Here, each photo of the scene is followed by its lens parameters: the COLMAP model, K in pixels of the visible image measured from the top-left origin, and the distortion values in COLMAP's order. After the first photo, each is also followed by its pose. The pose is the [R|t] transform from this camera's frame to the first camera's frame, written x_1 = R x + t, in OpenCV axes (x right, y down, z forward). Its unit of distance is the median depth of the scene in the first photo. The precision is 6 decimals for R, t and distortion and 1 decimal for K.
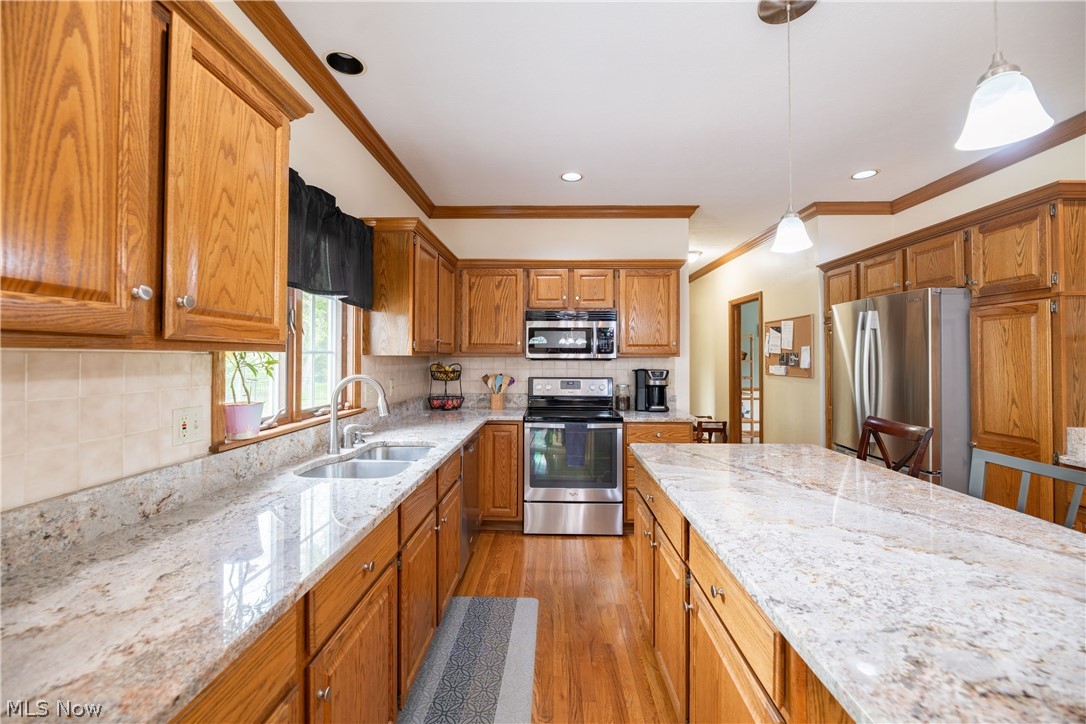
lens RADIAL K [[442.8, 0, 543.5], [0, 442.8, 354.8], [0, 0, 1]] dist [0.001168, -0.003930]
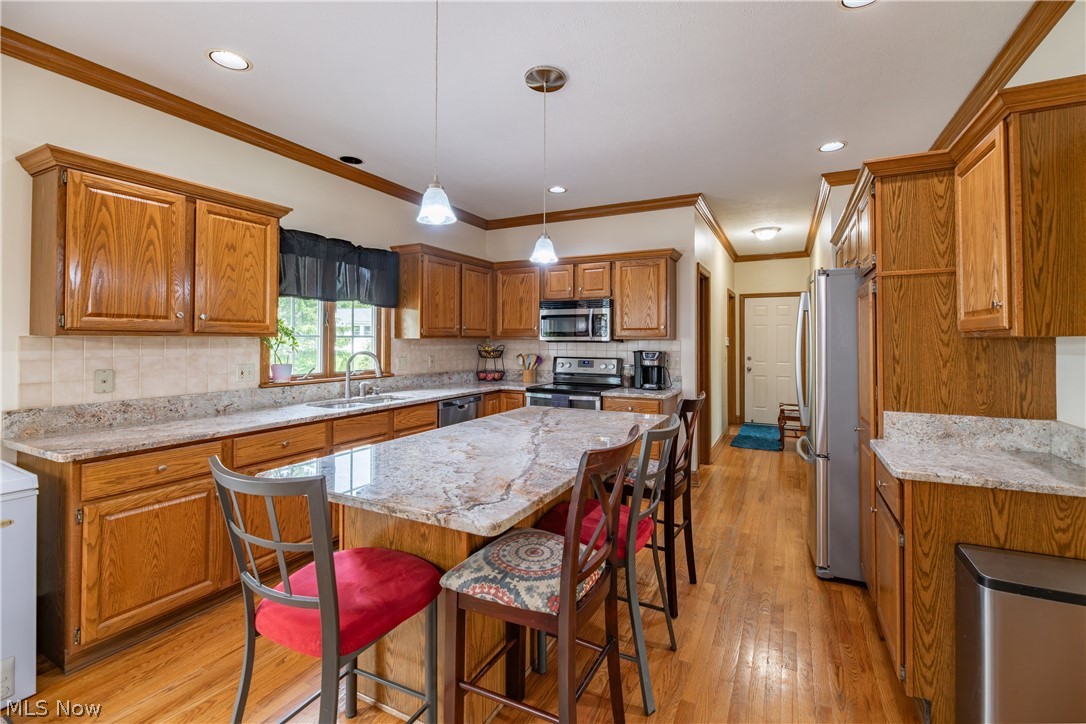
lens RADIAL K [[462.2, 0, 558.9], [0, 462.2, 337.5], [0, 0, 1]] dist [-0.000847, -0.003664]
pose [[0.908022, -0.002989, -0.418911, 0.730299], [0.002870, 0.999995, -0.000916, 0.000793], [0.418912, -0.000371, 0.908027, -0.173812]]
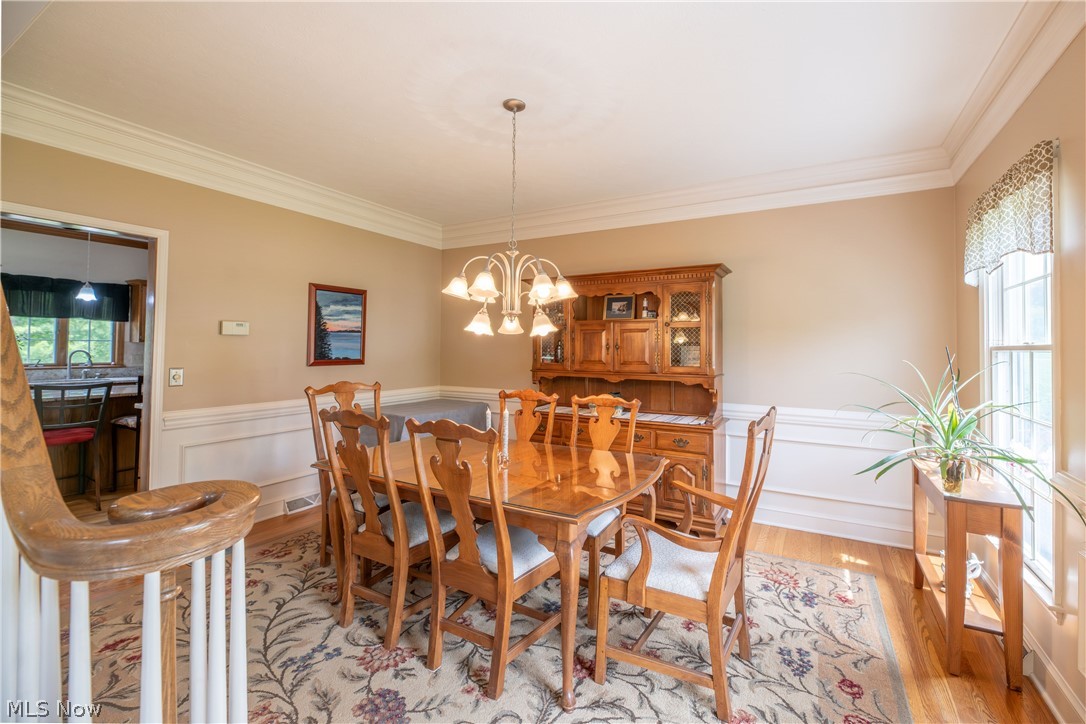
lens RADIAL K [[462.2, 0, 558.9], [0, 462.2, 337.5], [0, 0, 1]] dist [-0.000847, -0.003664]
pose [[0.888607, -0.003462, -0.458657, 2.497221], [-0.002937, 0.999908, -0.013239, 0.000915], [0.458661, 0.013111, 0.888515, -0.081212]]
